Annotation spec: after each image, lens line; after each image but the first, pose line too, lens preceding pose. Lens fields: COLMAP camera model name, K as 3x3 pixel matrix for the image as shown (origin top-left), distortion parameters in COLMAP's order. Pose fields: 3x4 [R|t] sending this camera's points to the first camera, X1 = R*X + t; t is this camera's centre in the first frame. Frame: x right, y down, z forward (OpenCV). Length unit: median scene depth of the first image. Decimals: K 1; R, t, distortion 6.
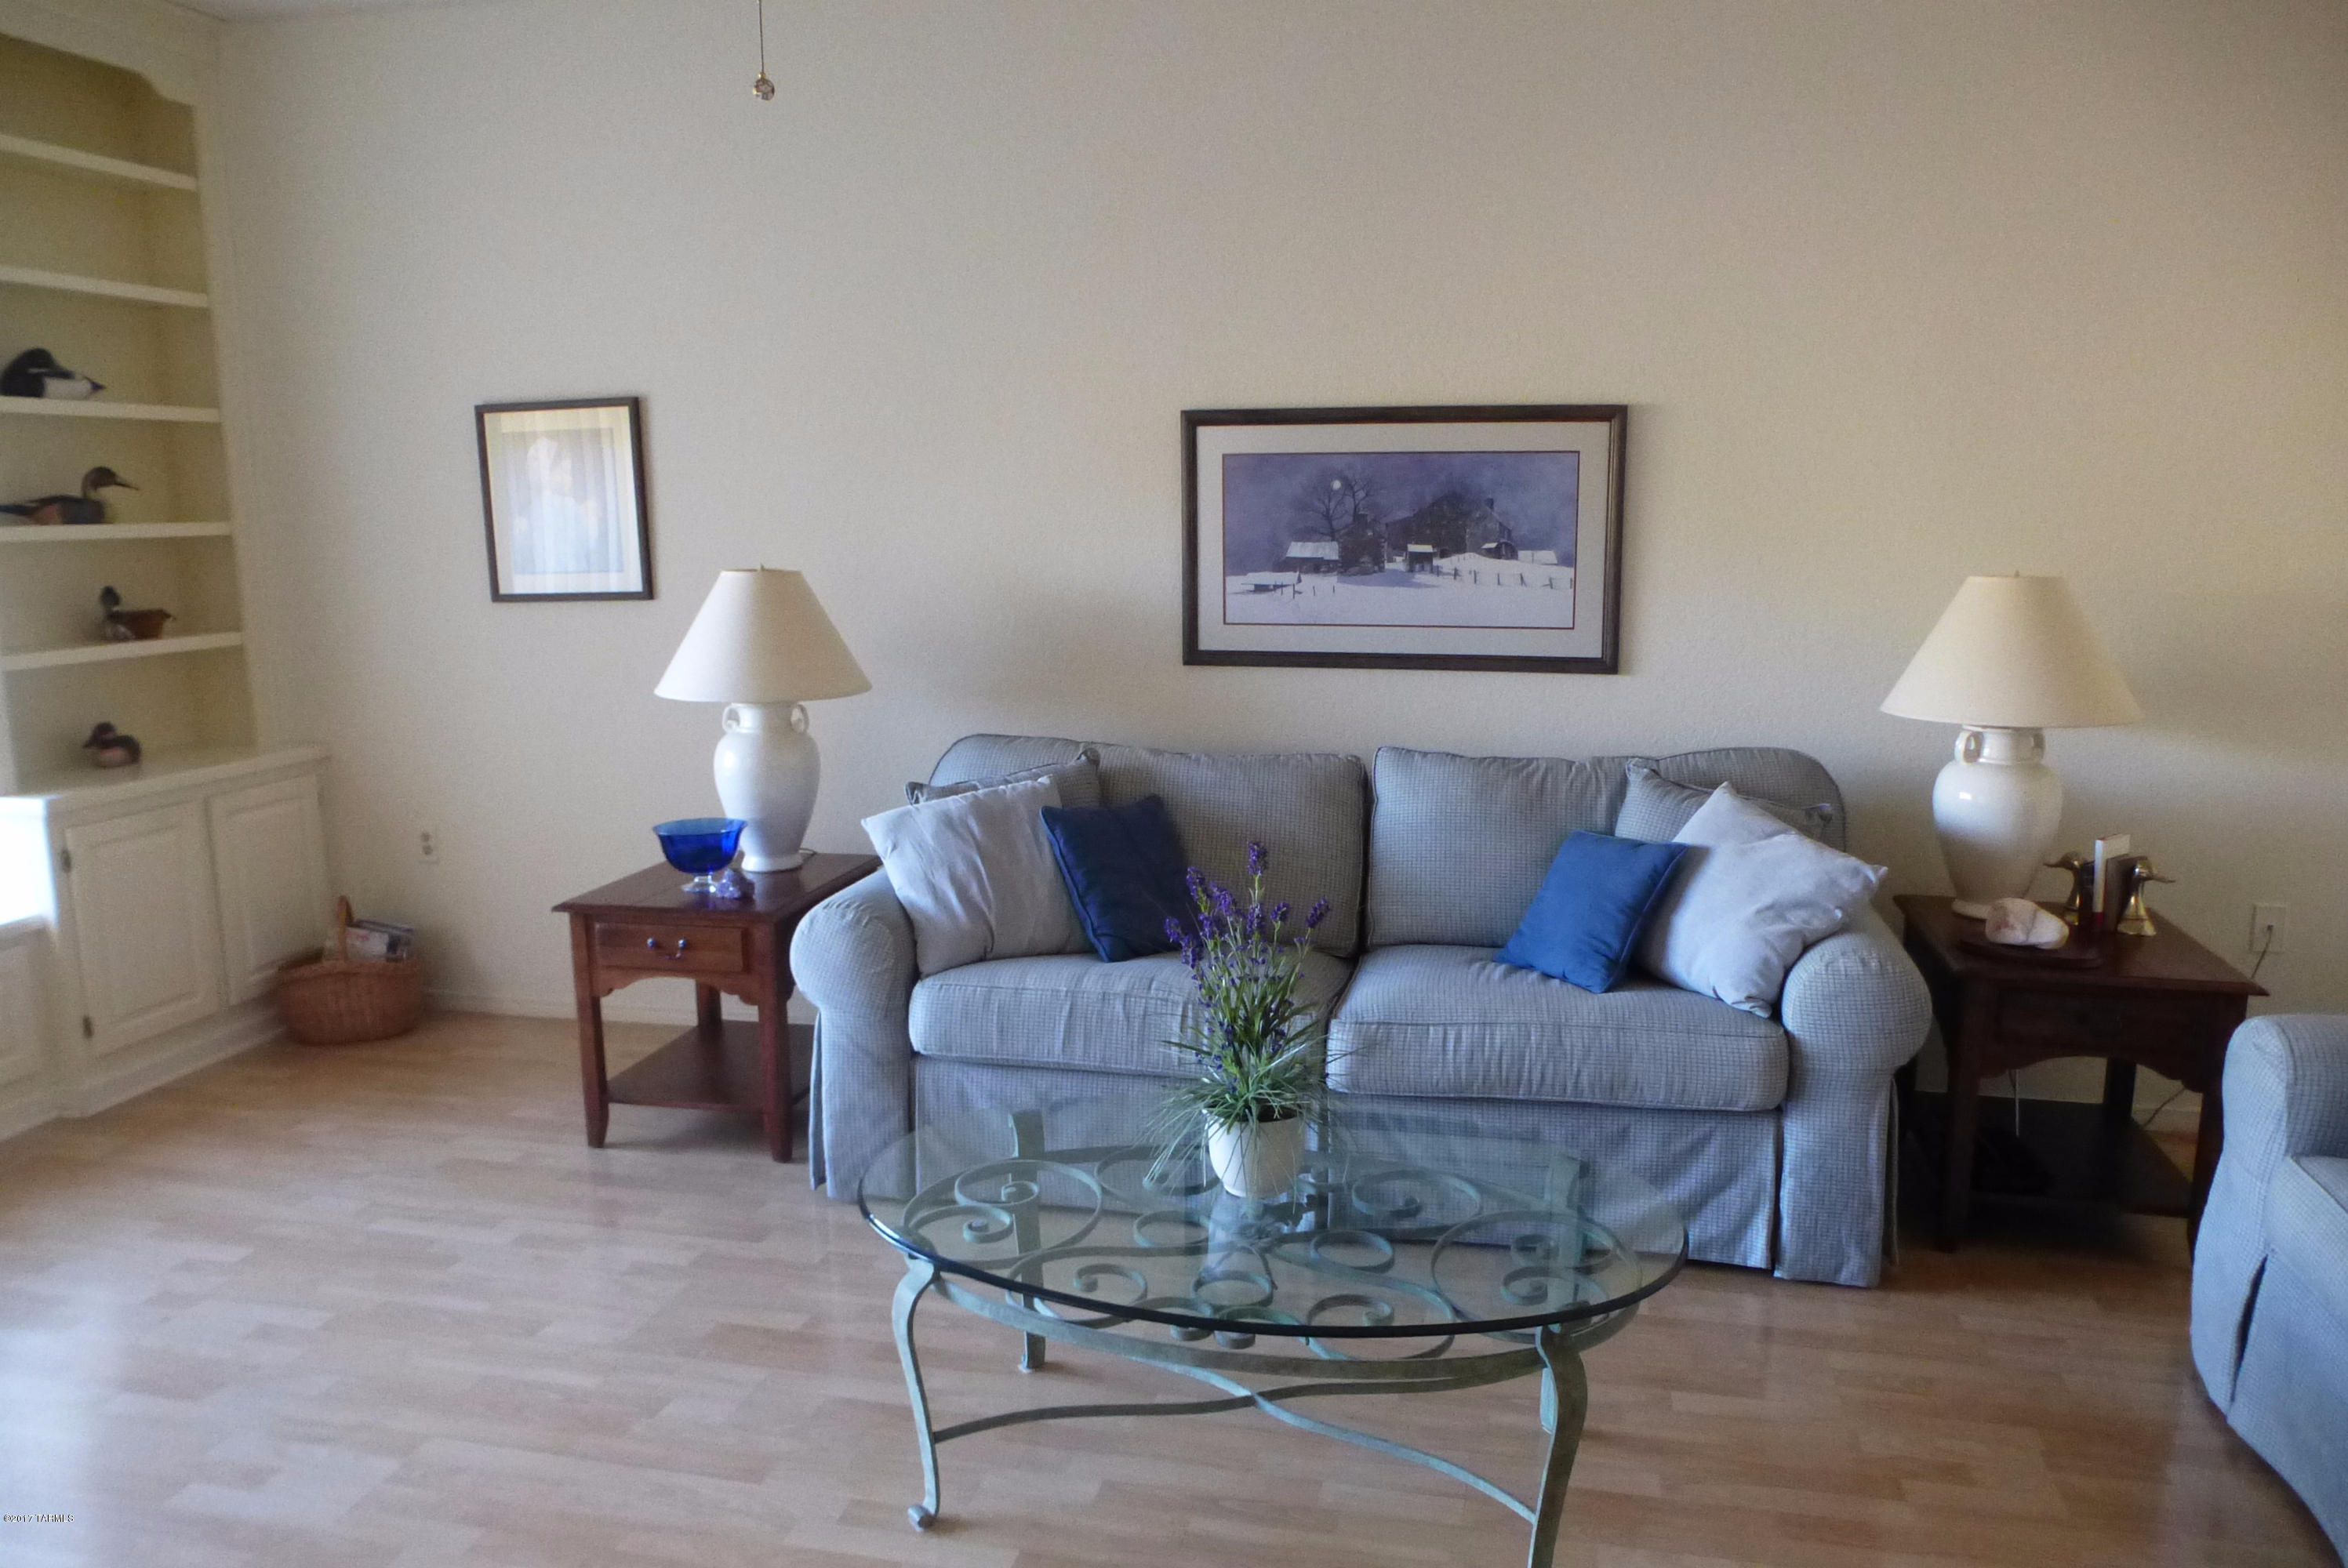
lens RADIAL K [[1696.4, 0, 1168.0], [0, 1696.4, 788.9], [0, 0, 1]] dist [-0.054661, 0.034017]
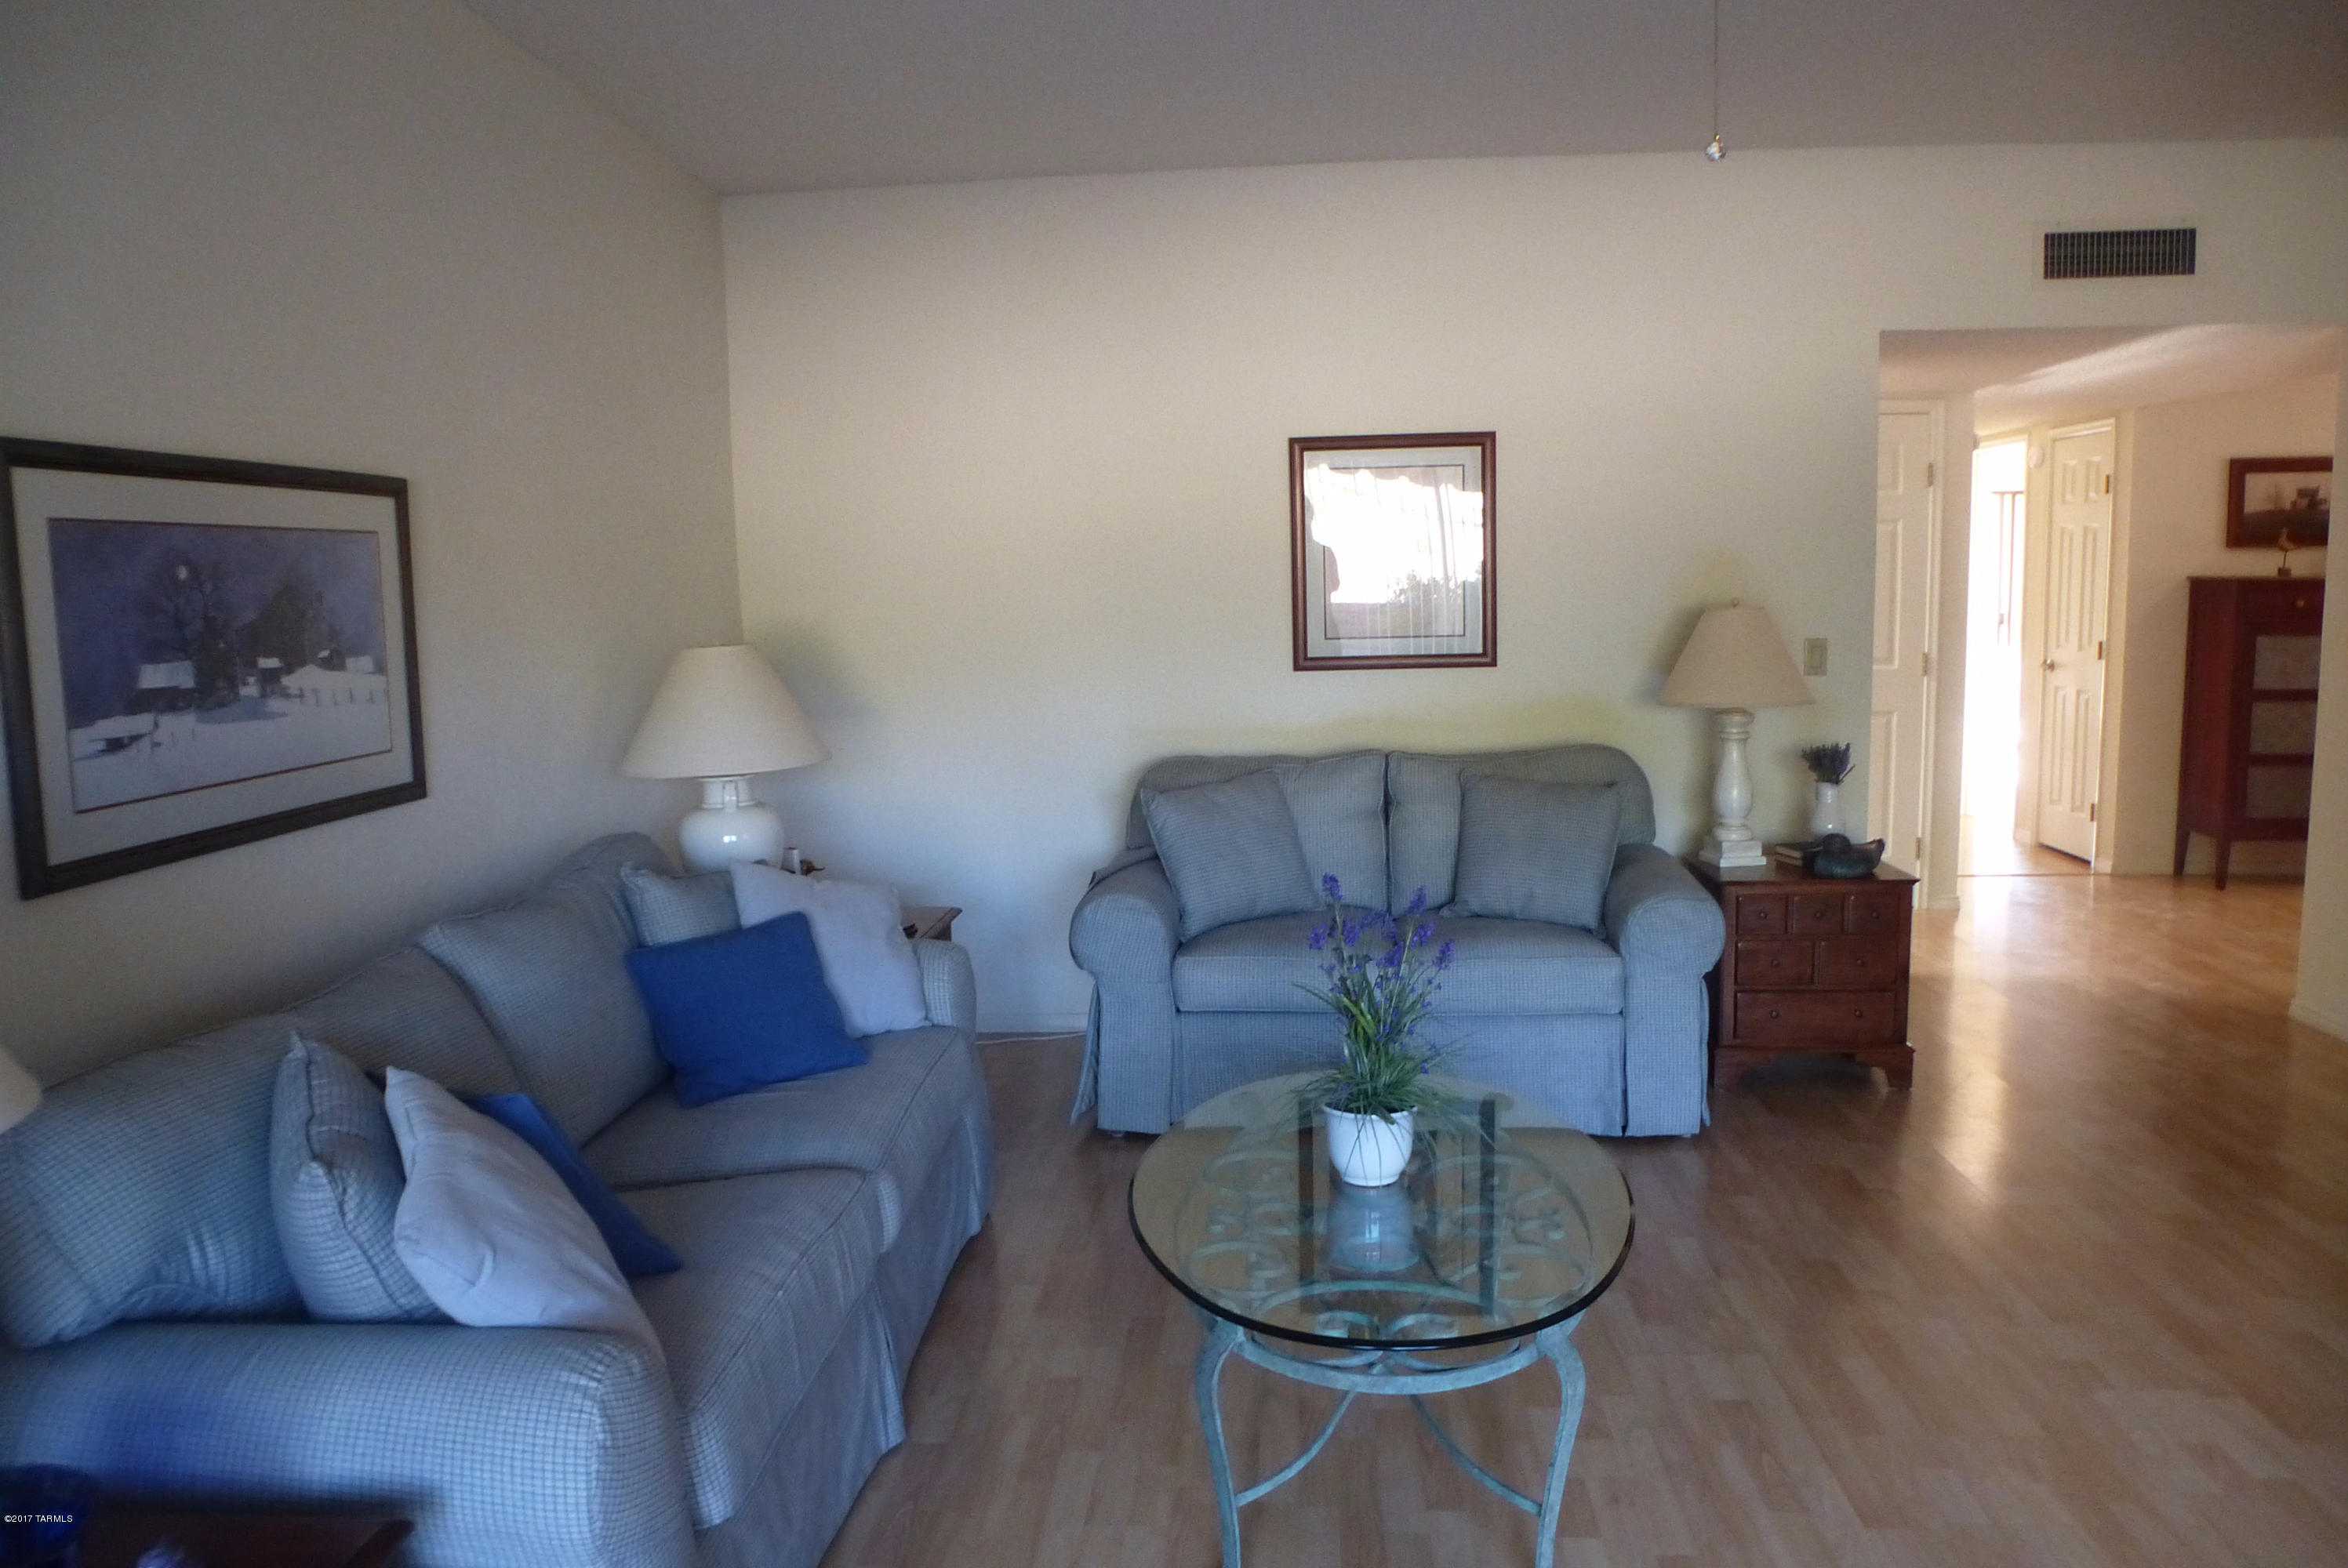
lens RADIAL K [[1696.4, 0, 1168.0], [0, 1696.4, 788.9], [0, 0, 1]] dist [-0.054661, 0.034017]
pose [[-0.166534, -0.113994, 0.979424, -0.600842], [0.195500, 0.969759, 0.146110, -0.119746], [-0.966461, 0.215809, -0.139212, 0.745246]]
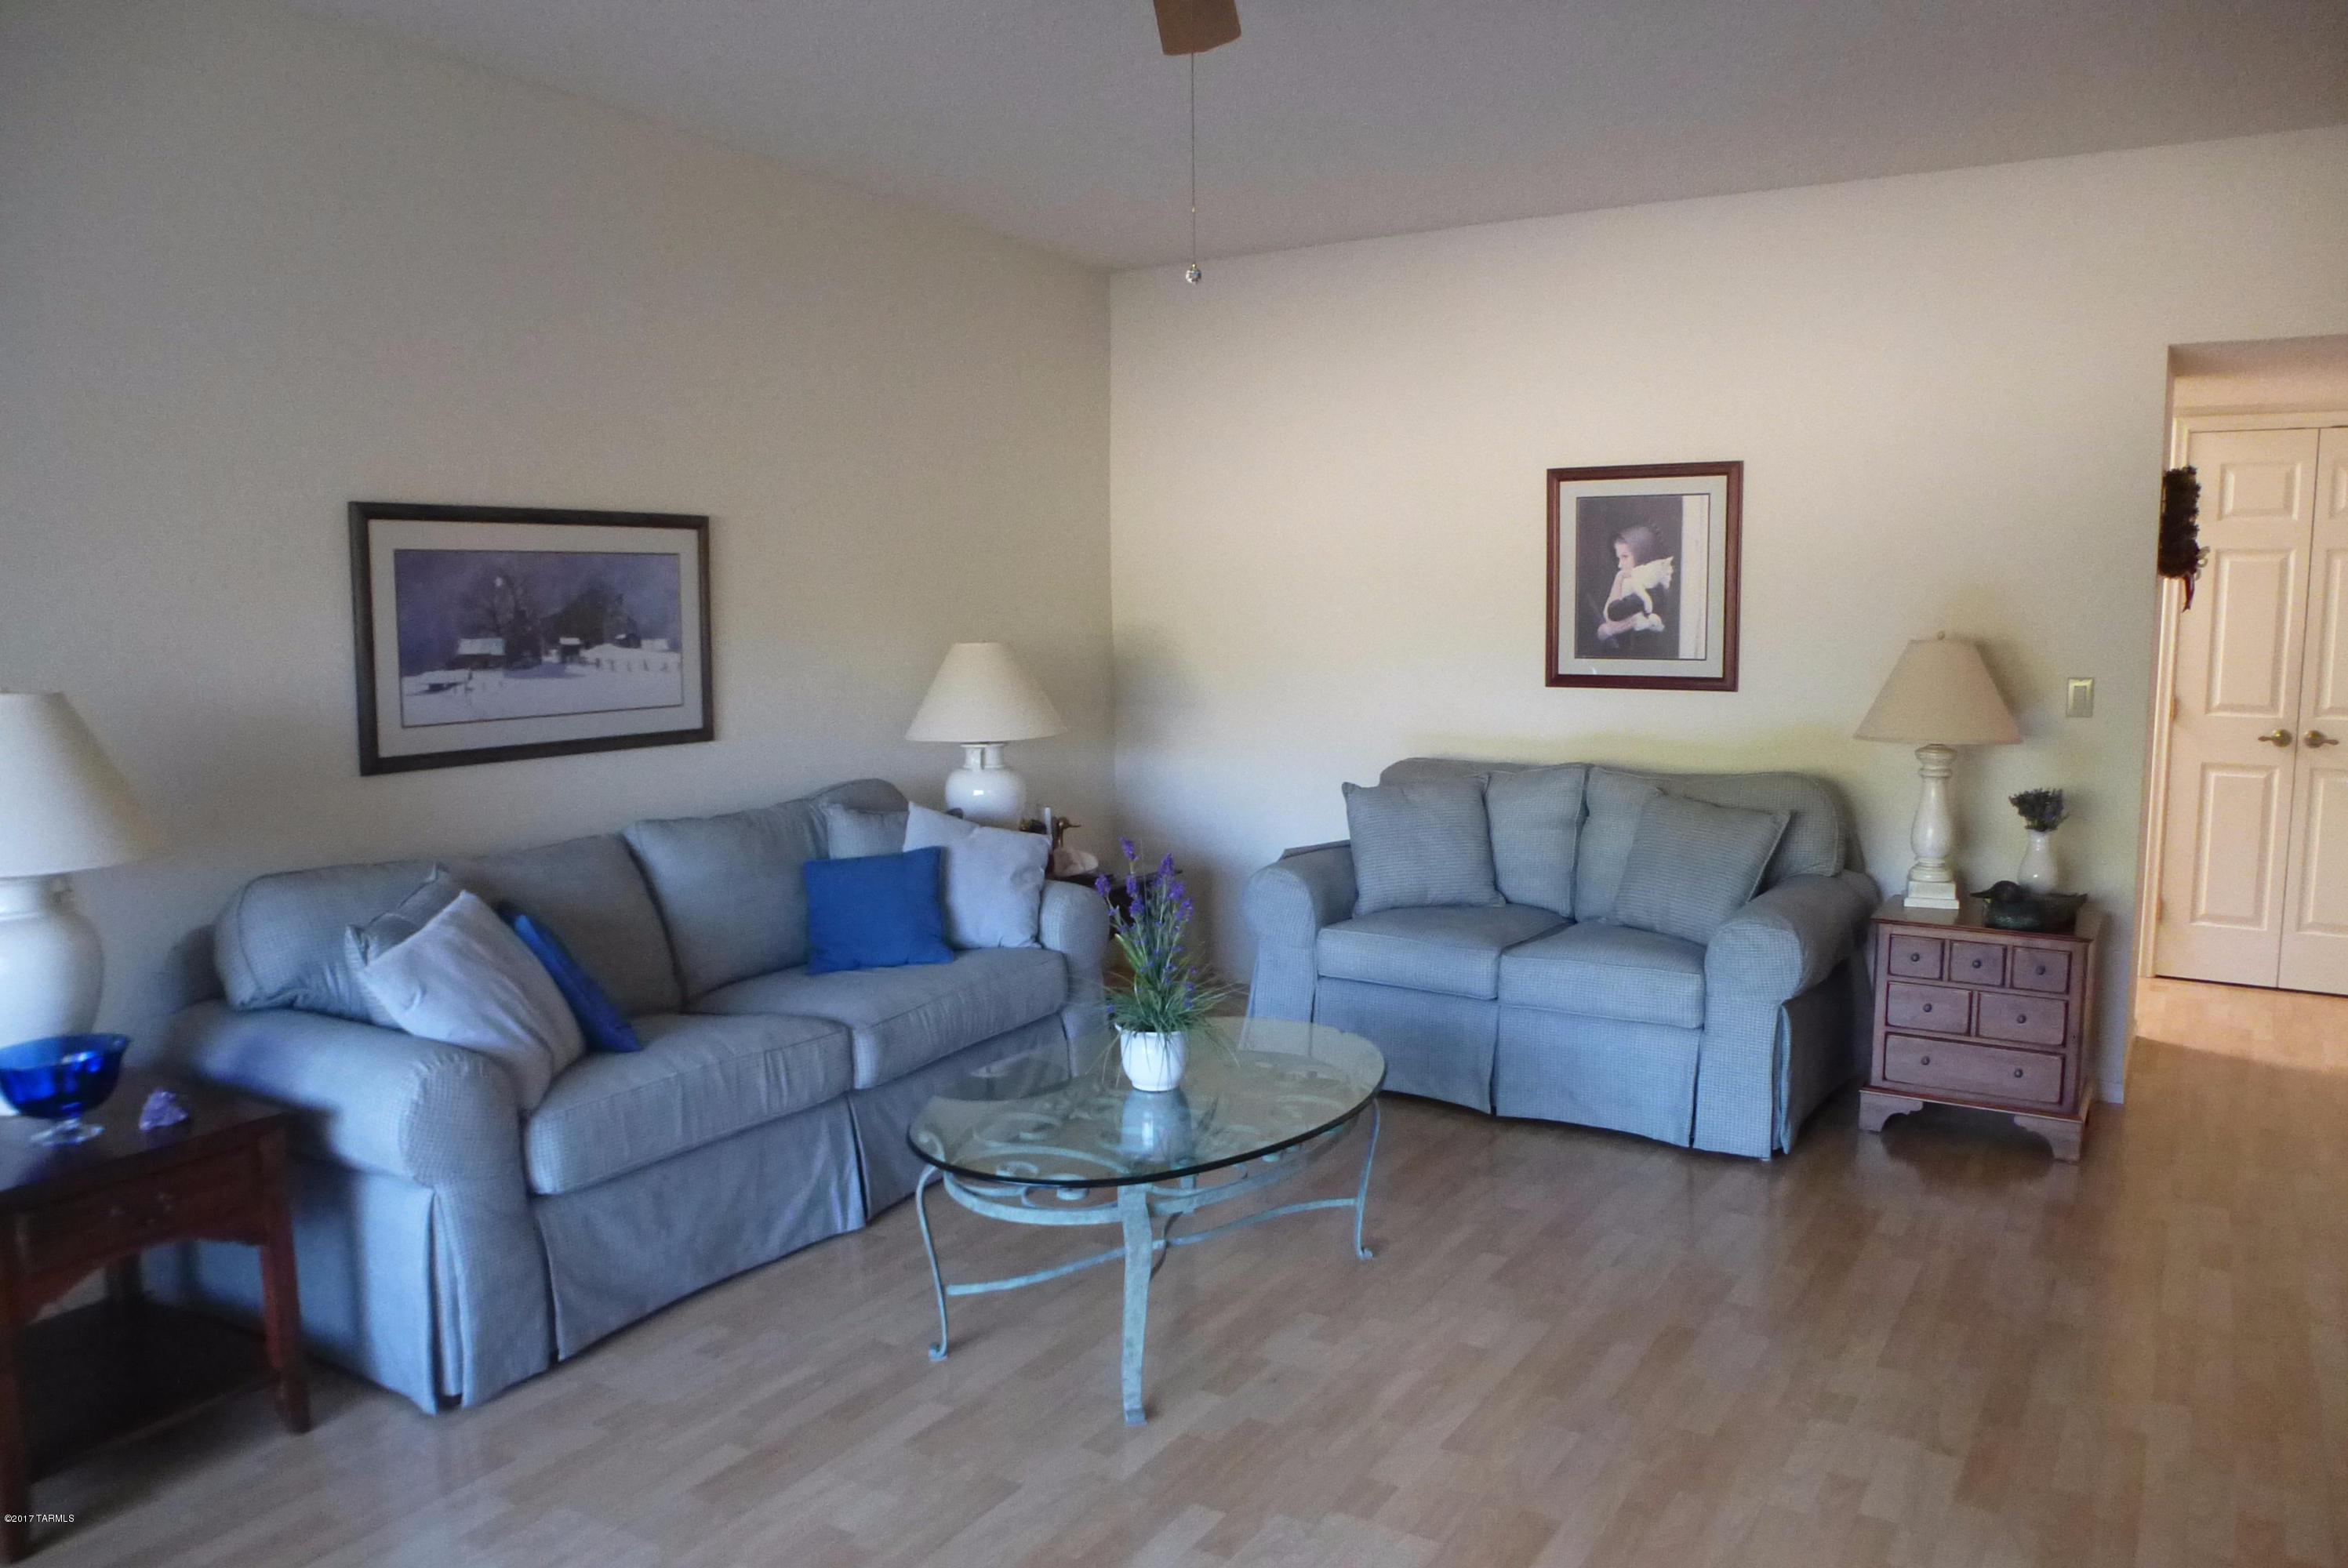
lens RADIAL K [[1696.4, 0, 1168.0], [0, 1696.4, 788.9], [0, 0, 1]] dist [-0.054661, 0.034017]
pose [[0.317703, -0.106986, 0.942135, -0.744101], [0.166180, 0.984518, 0.055760, -0.046553], [-0.933514, 0.138849, 0.330563, 0.306338]]
